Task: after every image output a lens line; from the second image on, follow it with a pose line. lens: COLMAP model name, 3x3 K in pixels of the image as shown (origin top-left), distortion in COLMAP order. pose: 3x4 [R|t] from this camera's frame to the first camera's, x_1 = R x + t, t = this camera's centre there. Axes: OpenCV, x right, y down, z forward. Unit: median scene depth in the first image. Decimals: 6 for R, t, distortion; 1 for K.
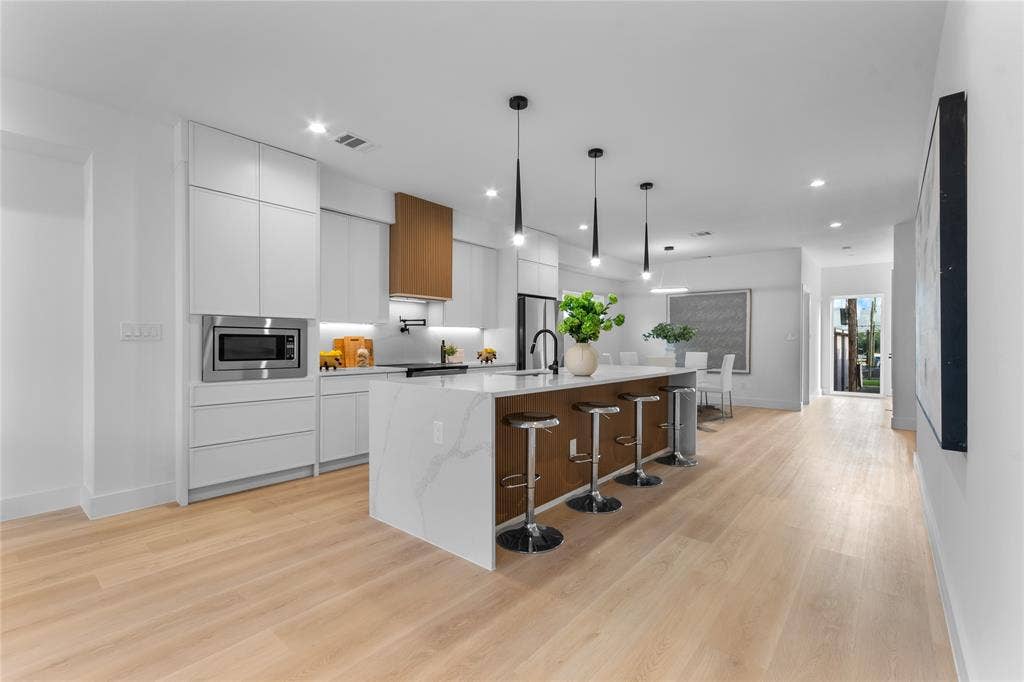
lens RADIAL K [[451.2, 0, 512.1], [0, 451.2, 342.1], [0, 0, 1]] dist [0.003348, 0.000957]
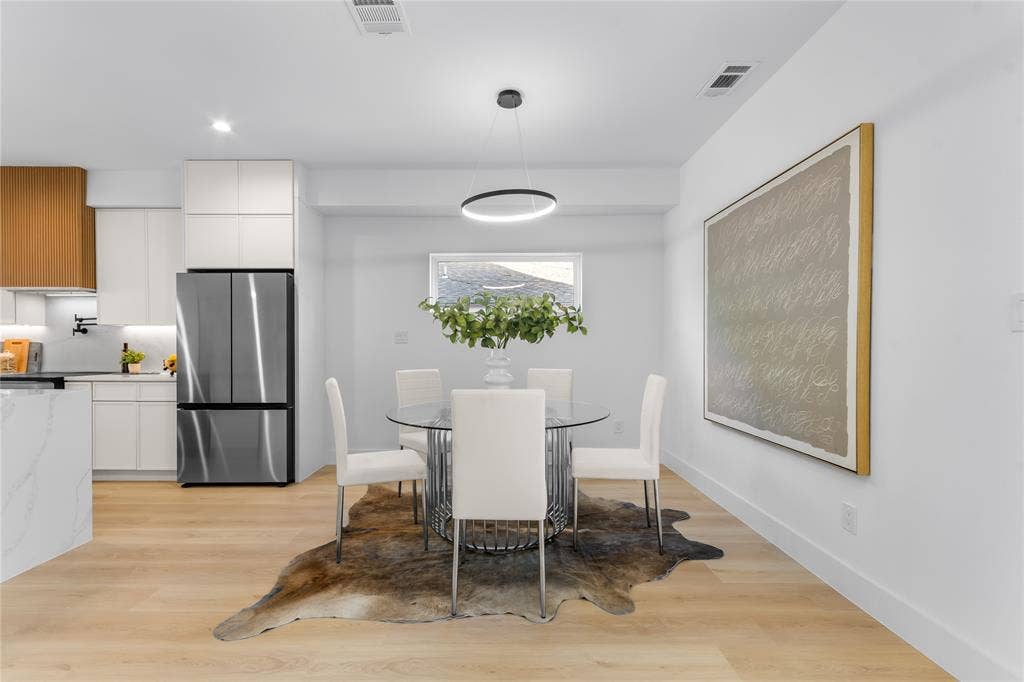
lens RADIAL K [[451.2, 0, 508.1], [0, 451.2, 346.1], [0, 0, 1]] dist [0.003348, 0.000957]
pose [[0.639463, -0.000108, -0.768822, 1.072894], [-0.001438, 0.999998, -0.001336, 0.001581], [0.768821, 0.001960, 0.639461, 1.267194]]
